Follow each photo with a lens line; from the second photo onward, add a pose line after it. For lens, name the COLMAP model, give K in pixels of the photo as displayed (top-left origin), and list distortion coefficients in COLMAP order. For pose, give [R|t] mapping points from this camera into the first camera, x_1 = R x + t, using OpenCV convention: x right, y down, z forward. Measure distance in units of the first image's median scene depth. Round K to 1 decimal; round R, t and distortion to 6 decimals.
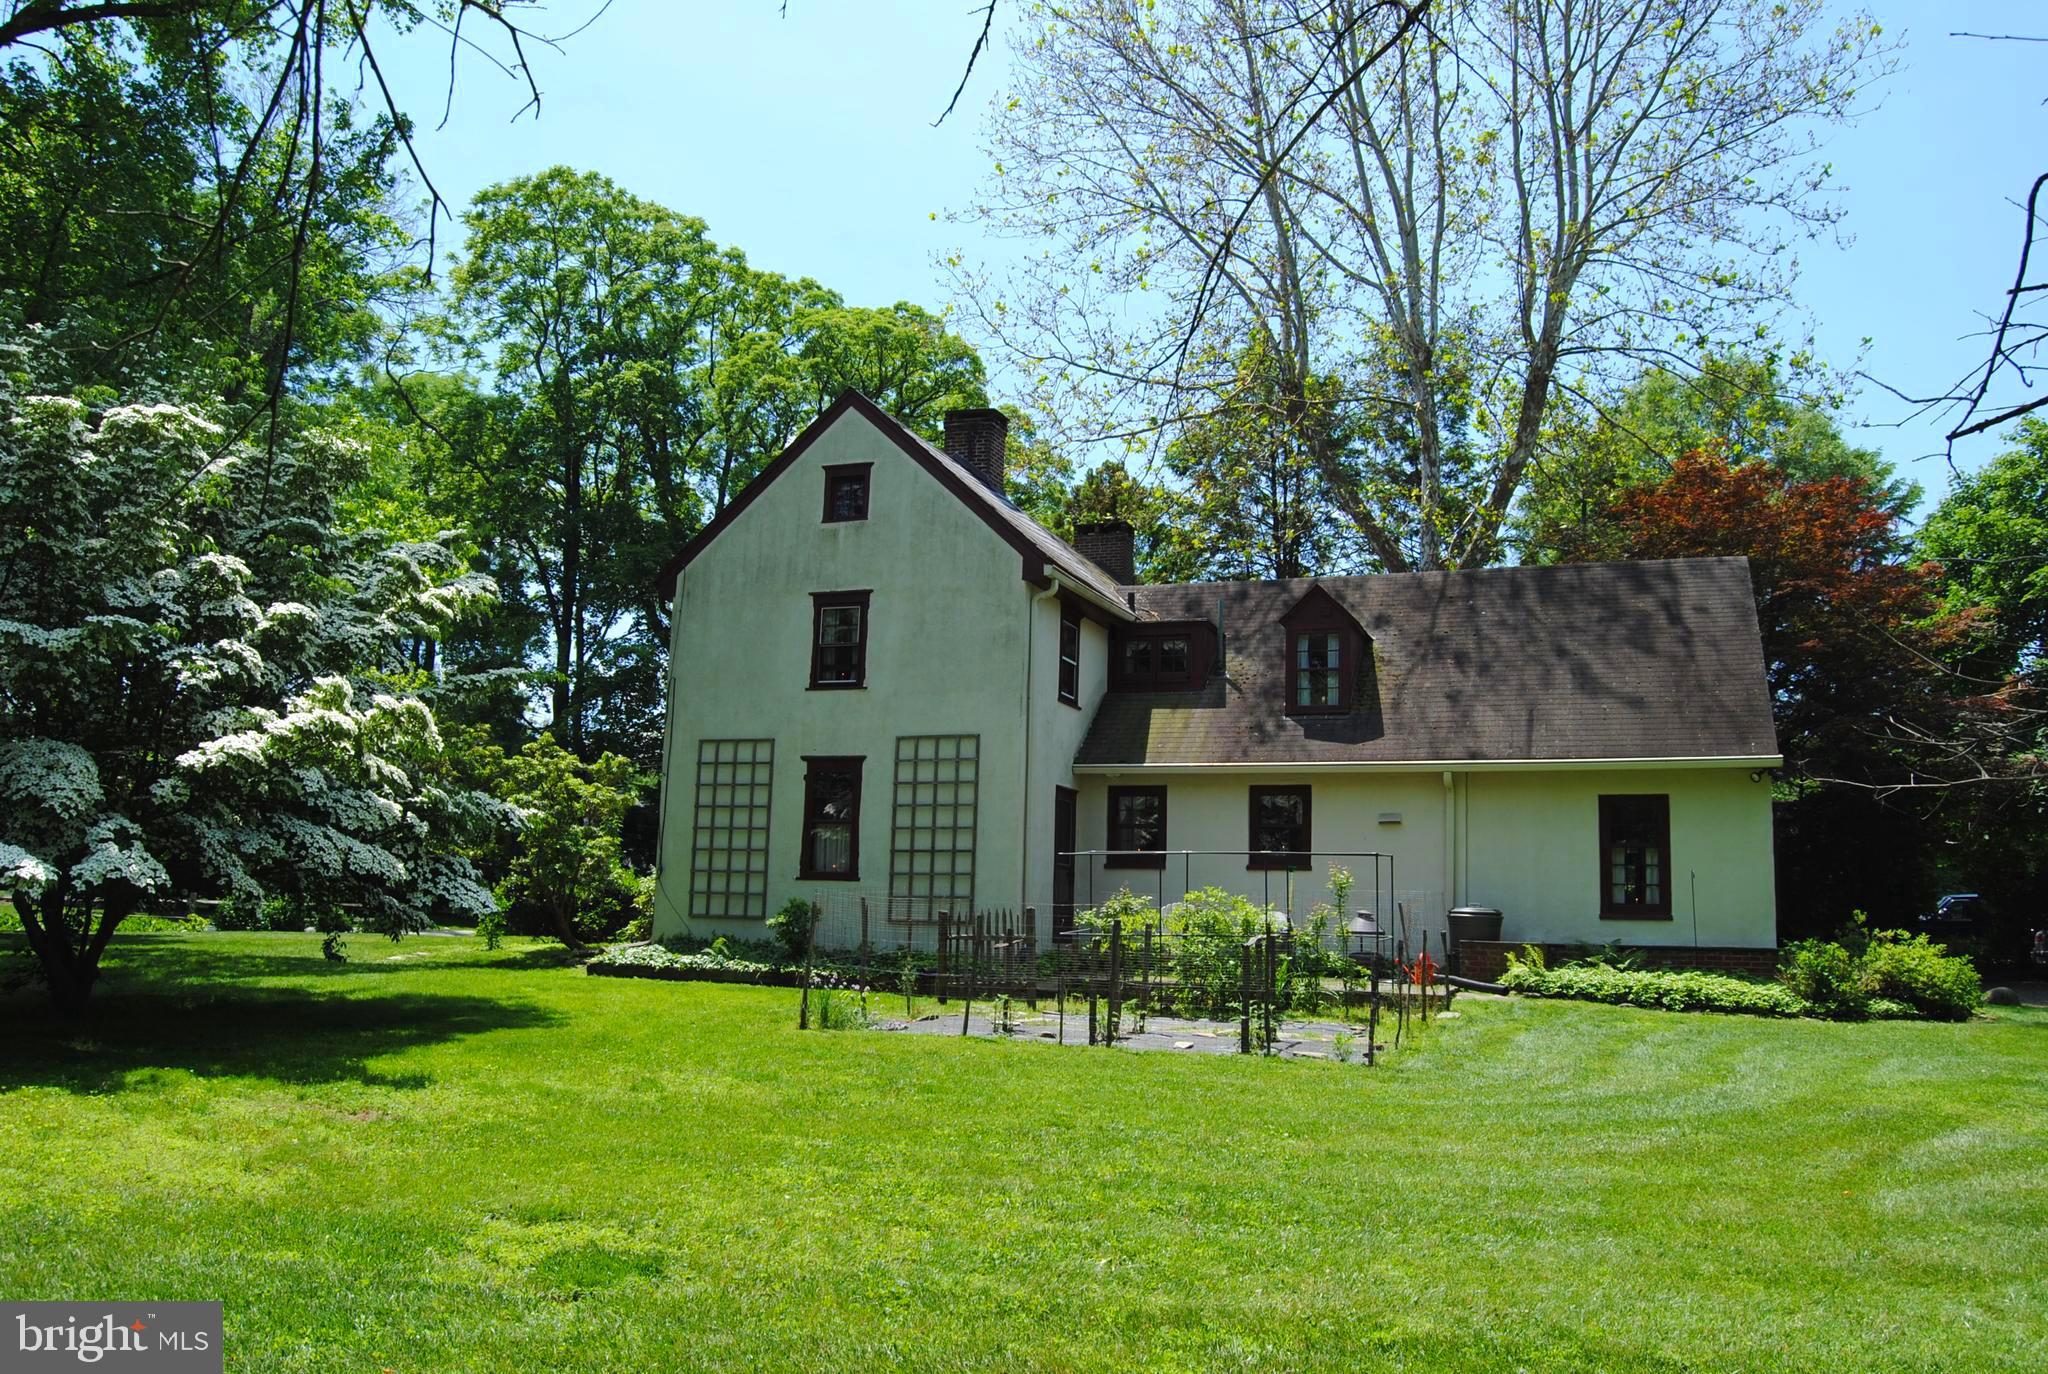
lens RADIAL K [[1610.1, 0, 1031.1], [0, 1610.1, 699.2], [0, 0, 1]] dist [-0.090881, 0.011304]
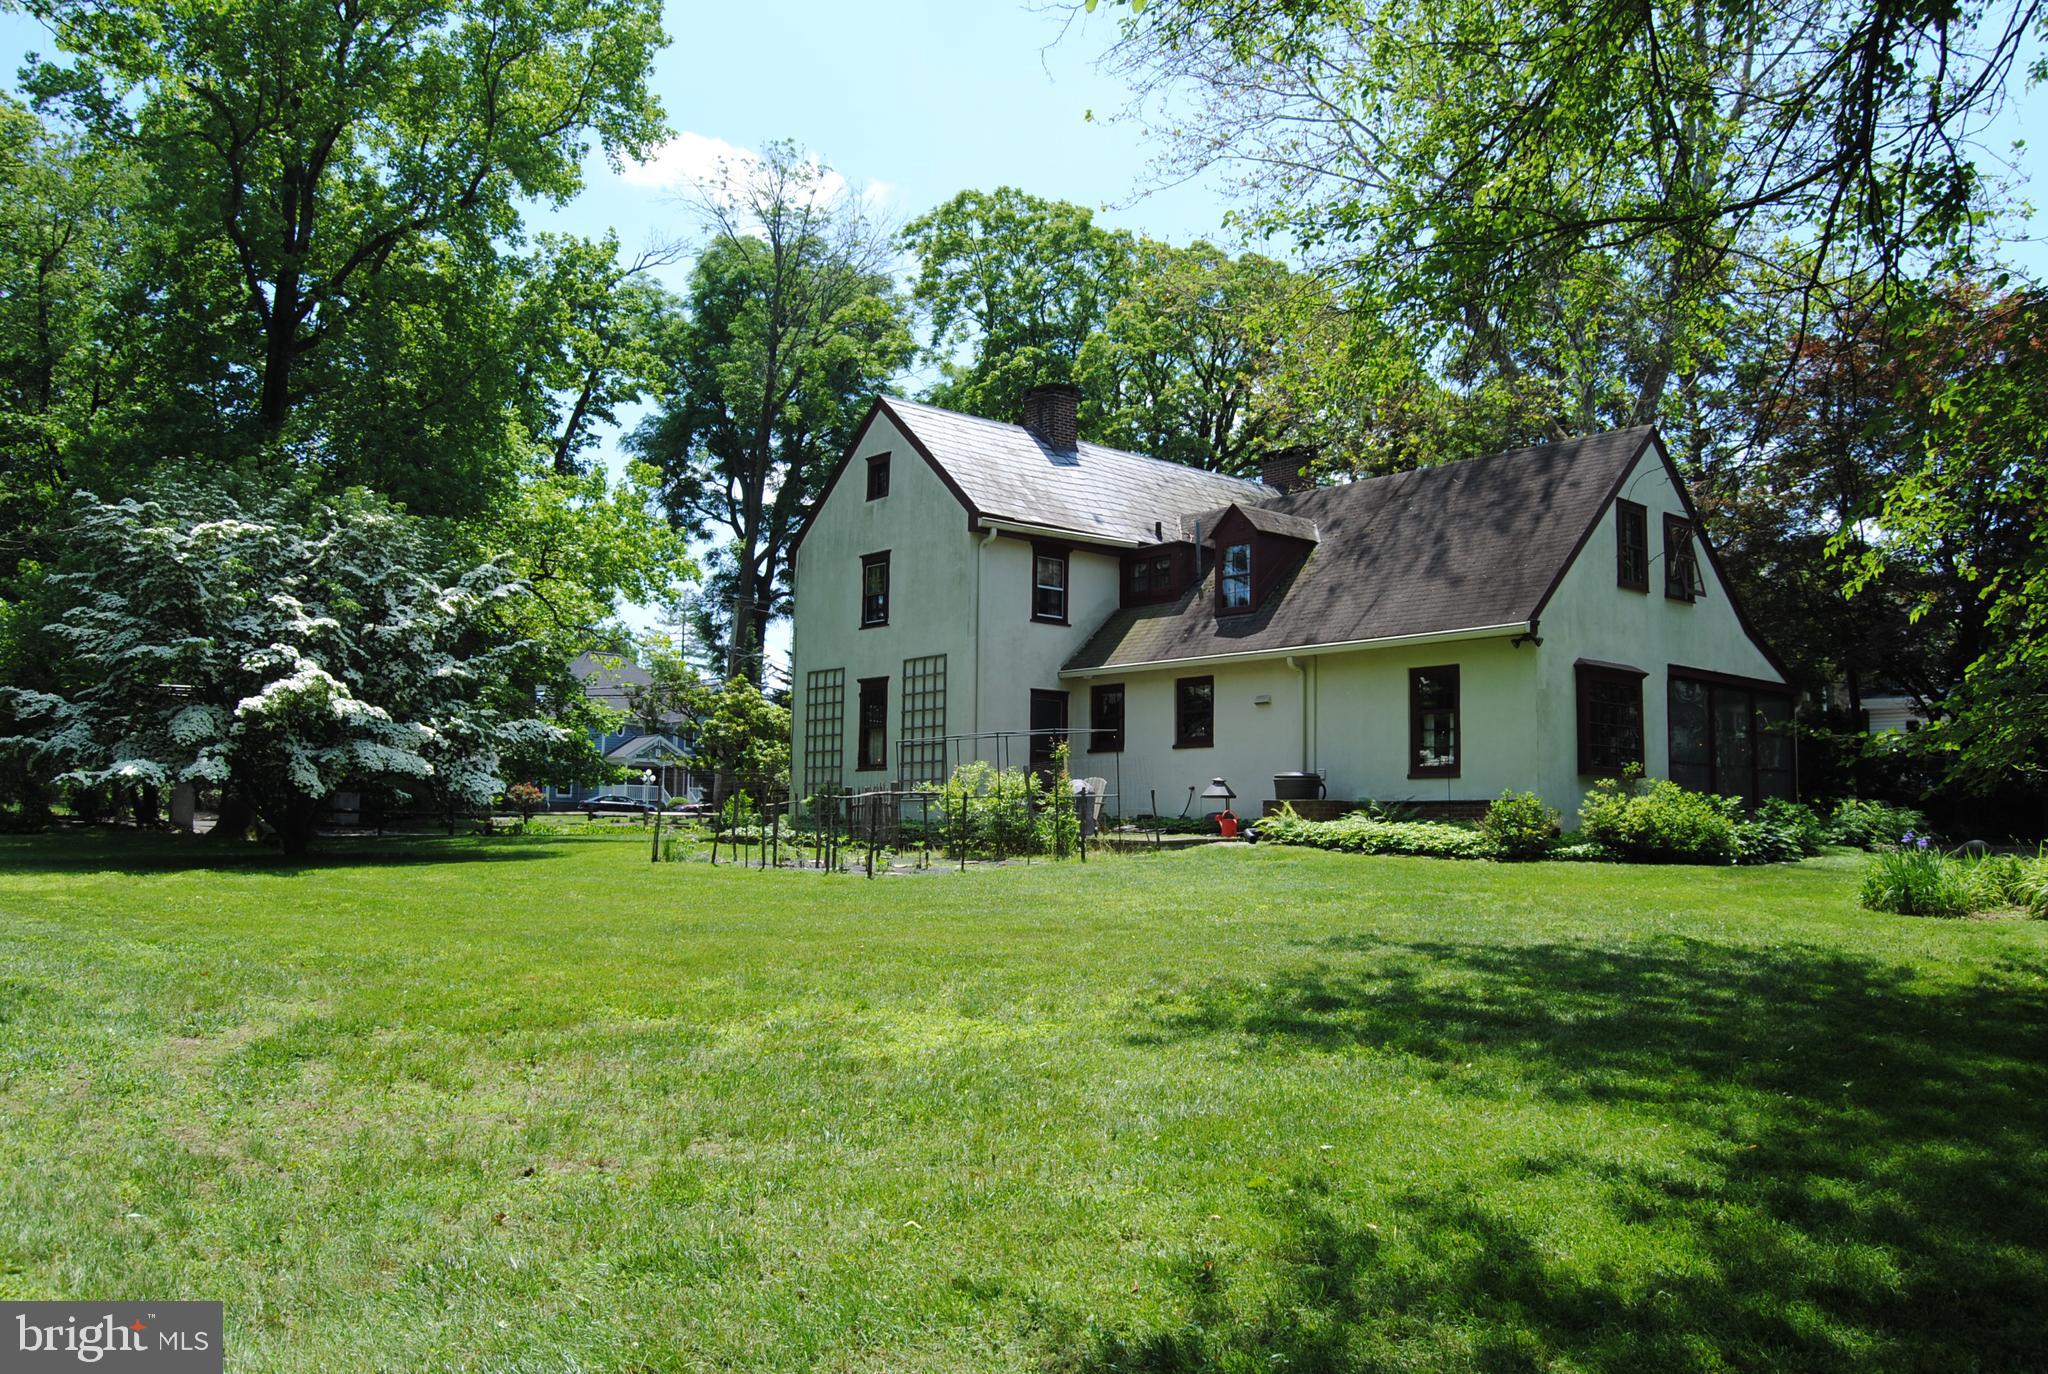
lens RADIAL K [[1610.1, 0, 1031.1], [0, 1610.1, 699.2], [0, 0, 1]] dist [-0.090881, 0.011304]
pose [[0.877170, -0.060433, -0.476362, 0.635756], [0.083886, 0.996079, 0.028100, 0.027172], [0.472797, -0.064608, 0.878800, -0.110325]]
